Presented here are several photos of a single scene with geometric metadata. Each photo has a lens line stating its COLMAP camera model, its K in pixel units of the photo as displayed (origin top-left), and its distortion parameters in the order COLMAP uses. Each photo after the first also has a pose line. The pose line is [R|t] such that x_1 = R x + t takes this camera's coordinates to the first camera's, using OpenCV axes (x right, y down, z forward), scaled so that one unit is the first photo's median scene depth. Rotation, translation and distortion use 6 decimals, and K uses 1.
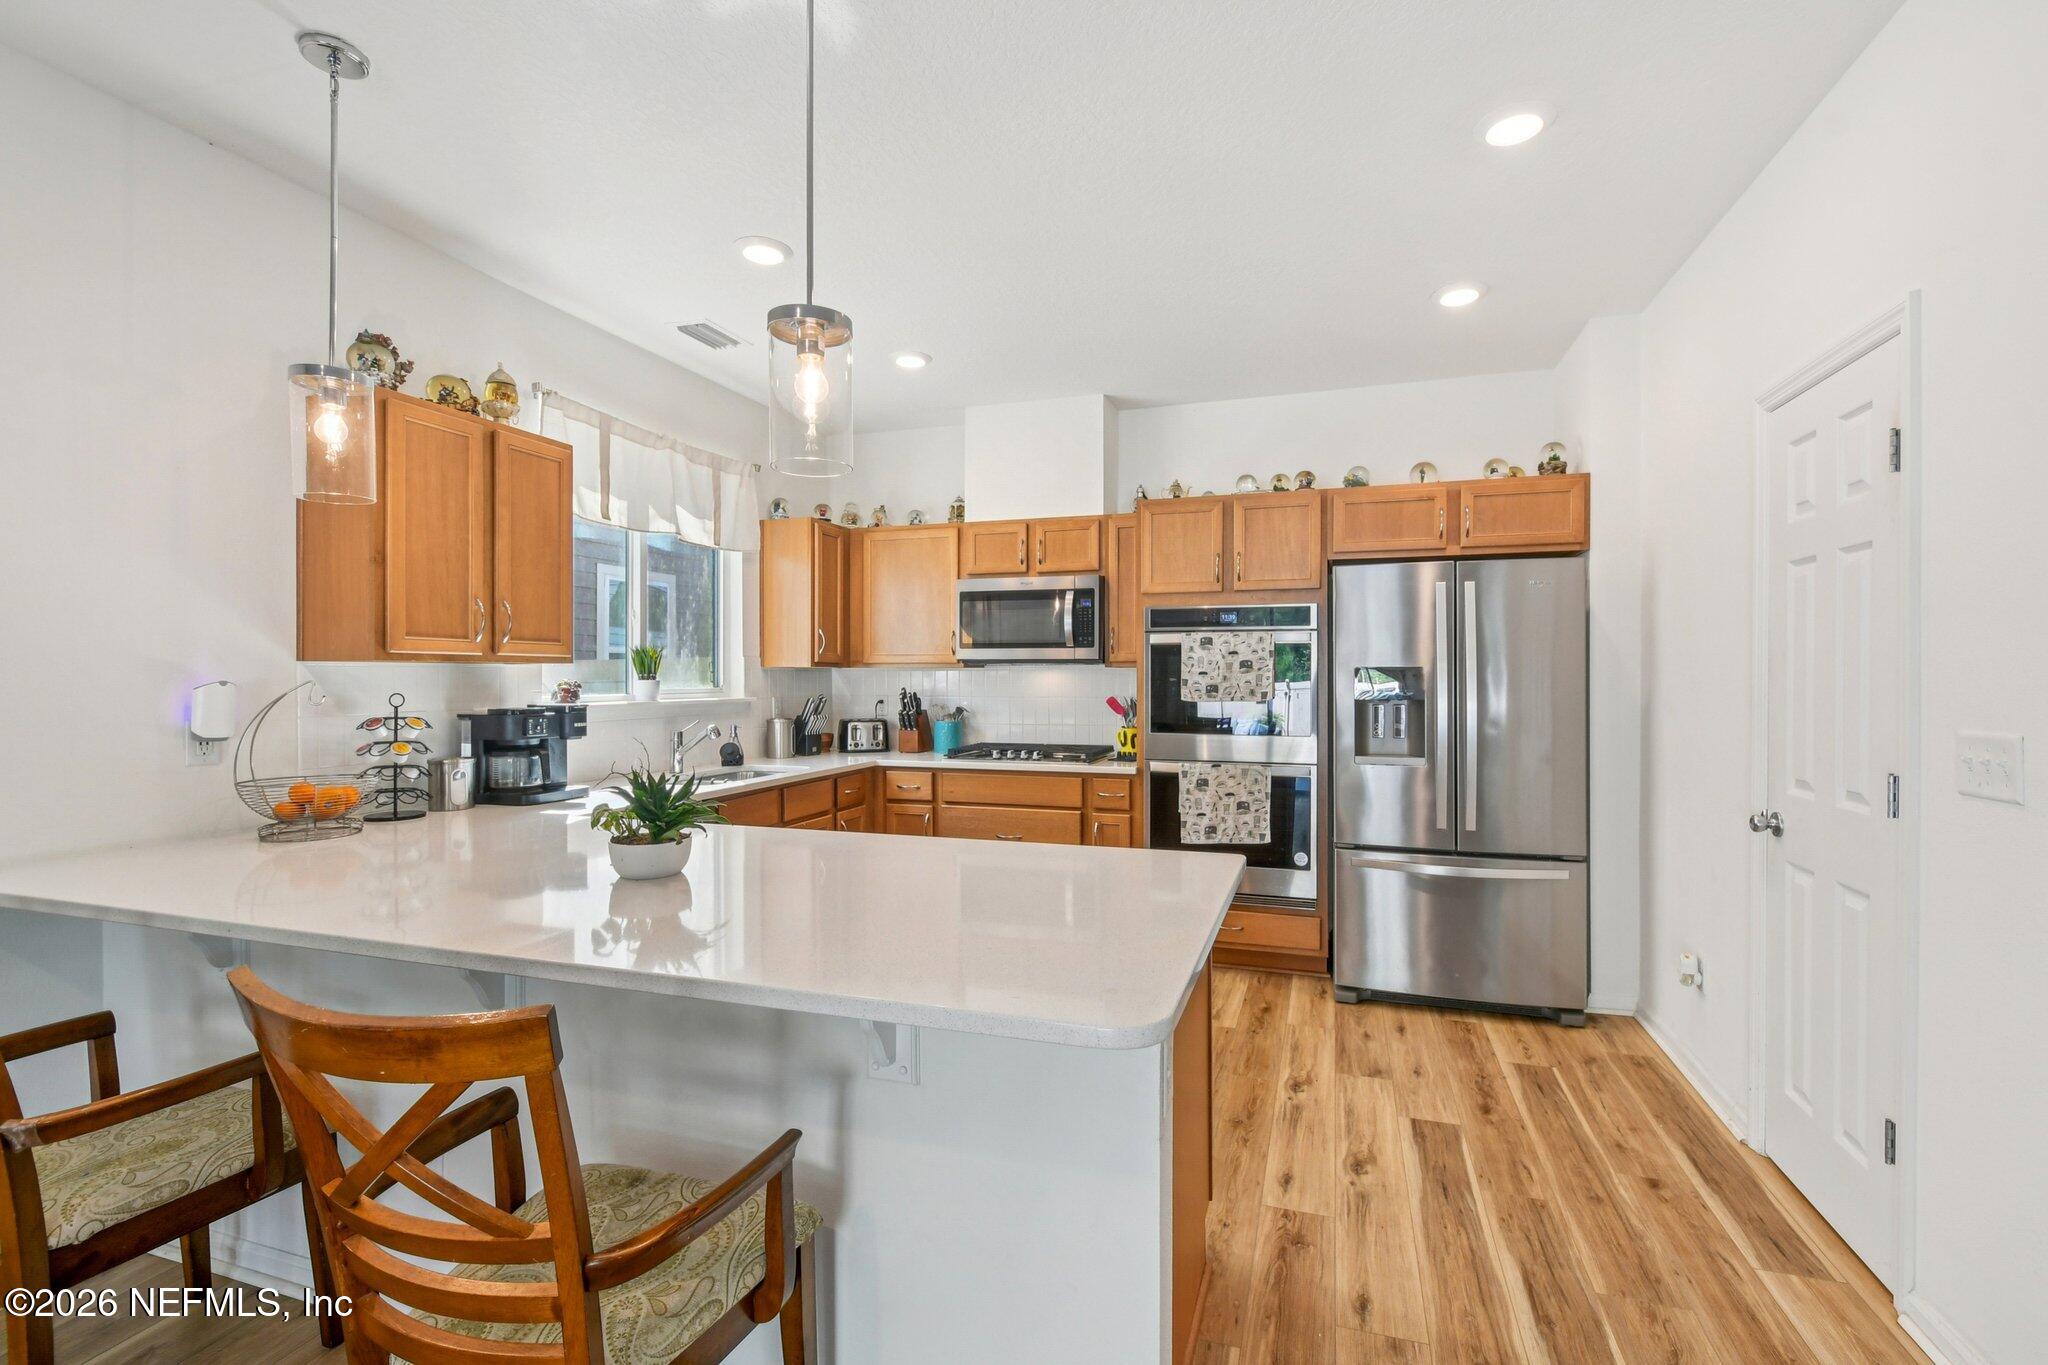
lens RADIAL K [[903.2, 0, 1038.7], [0, 903.2, 678.0], [0, 0, 1]] dist [0.002450, -0.002566]
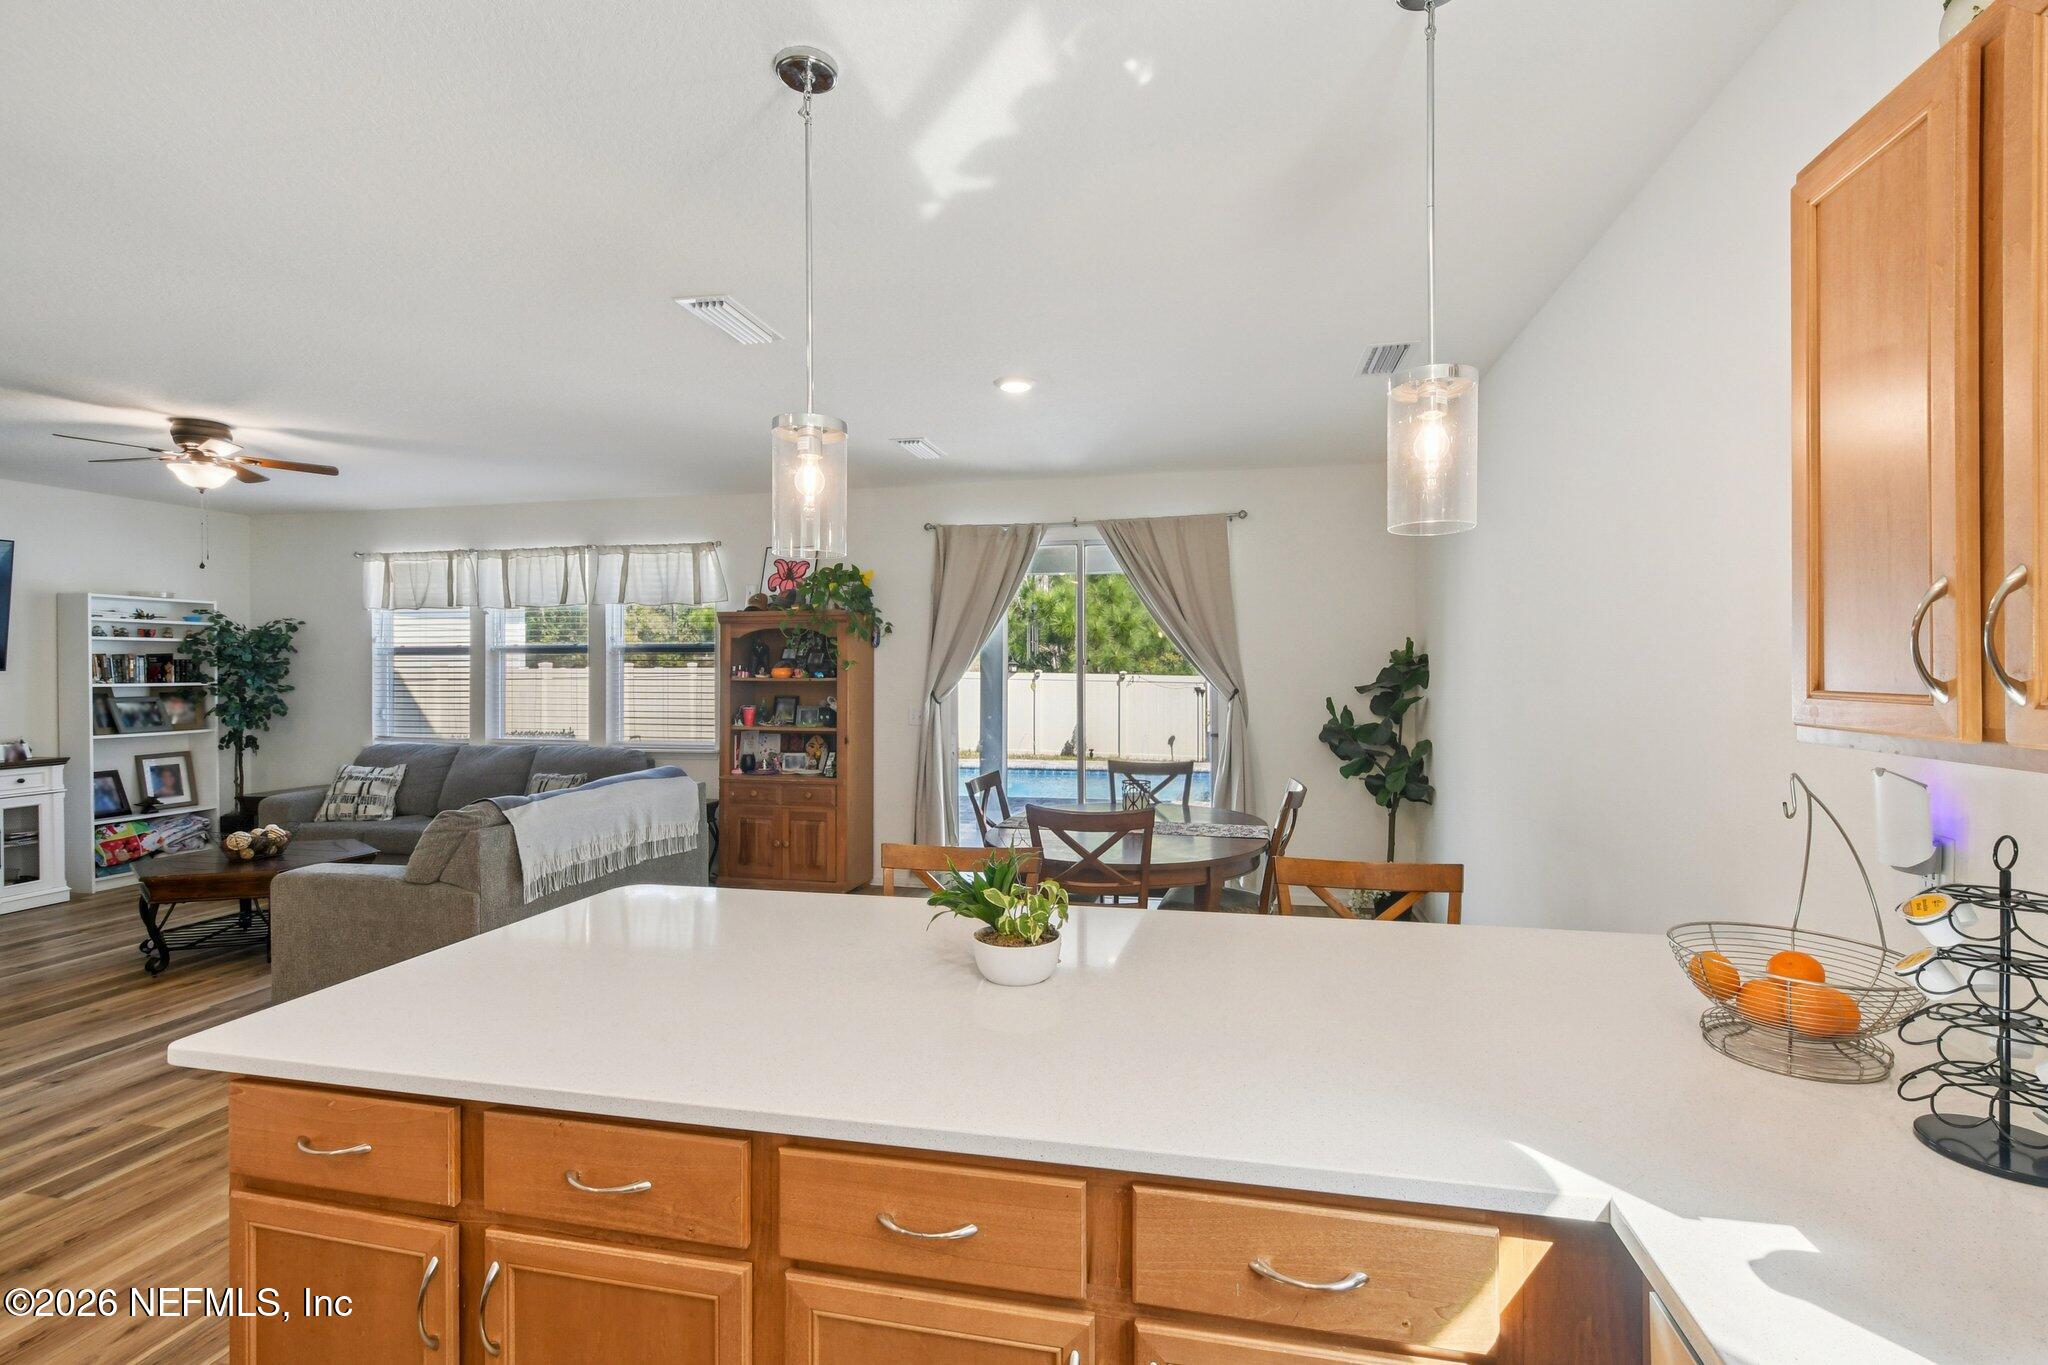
lens RADIAL K [[903.2, 0, 1032.8], [0, 903.2, 678.3], [0, 0, 1]] dist [0.002450, -0.002566]
pose [[-0.994411, 0.005490, -0.105438, -0.184070], [0.004385, 0.999933, 0.010704, -0.040062], [0.105489, 0.010181, -0.994368, 0.920667]]
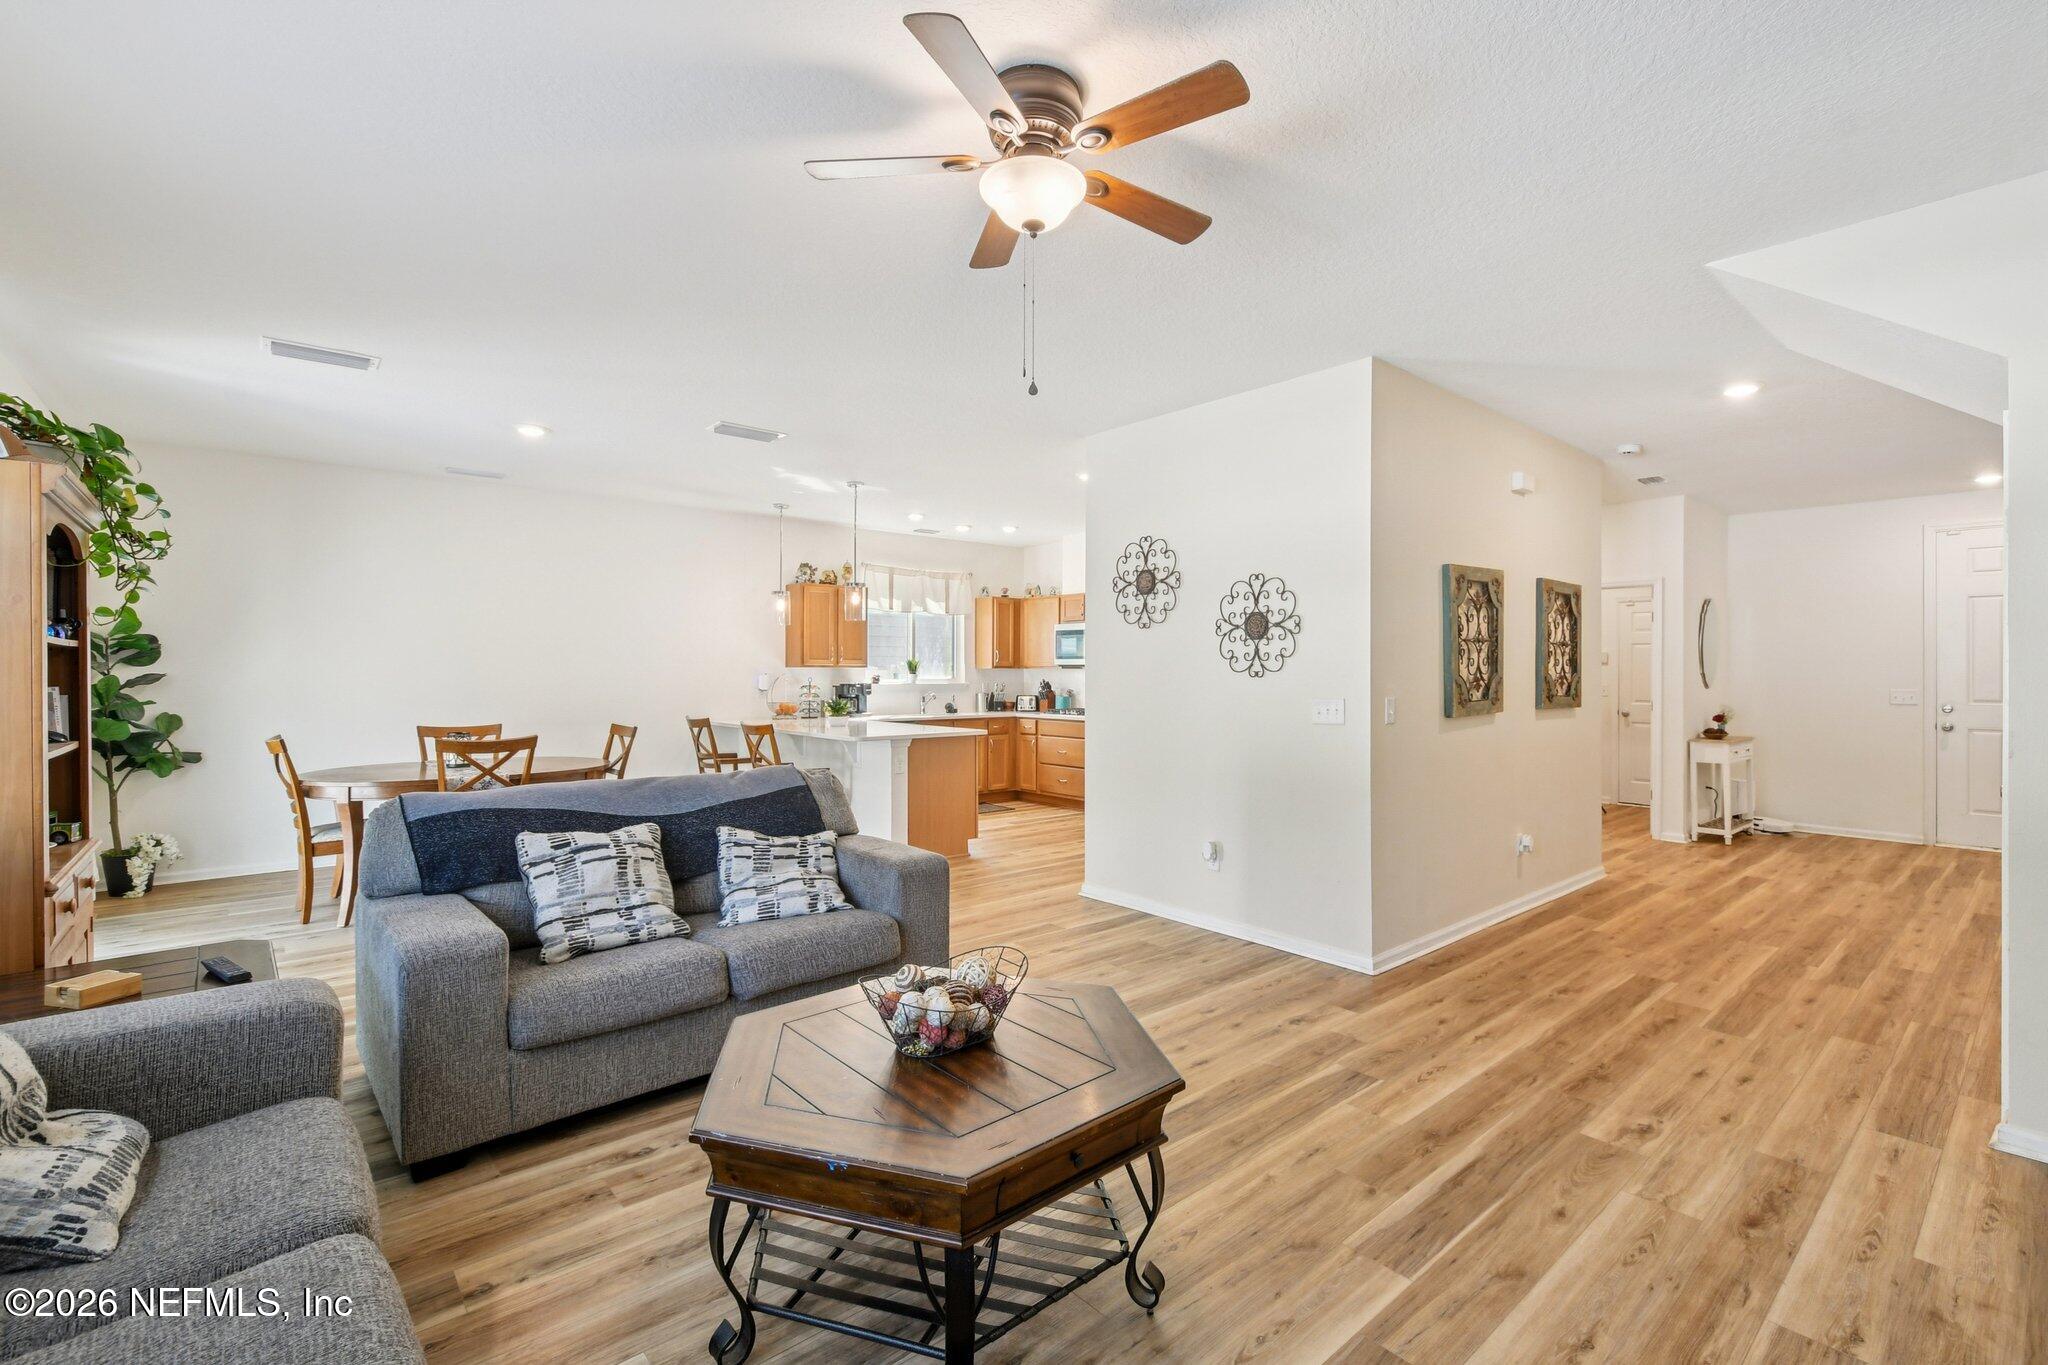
lens RADIAL K [[903.2, 0, 1037.1], [0, 903.2, 675.5], [0, 0, 1]] dist [0.002450, -0.002566]
pose [[0.855156, 0.004381, -0.518351, 1.079604], [-0.003799, 0.999990, 0.002186, -0.000732], [0.518356, 0.000100, 0.855165, -0.862156]]
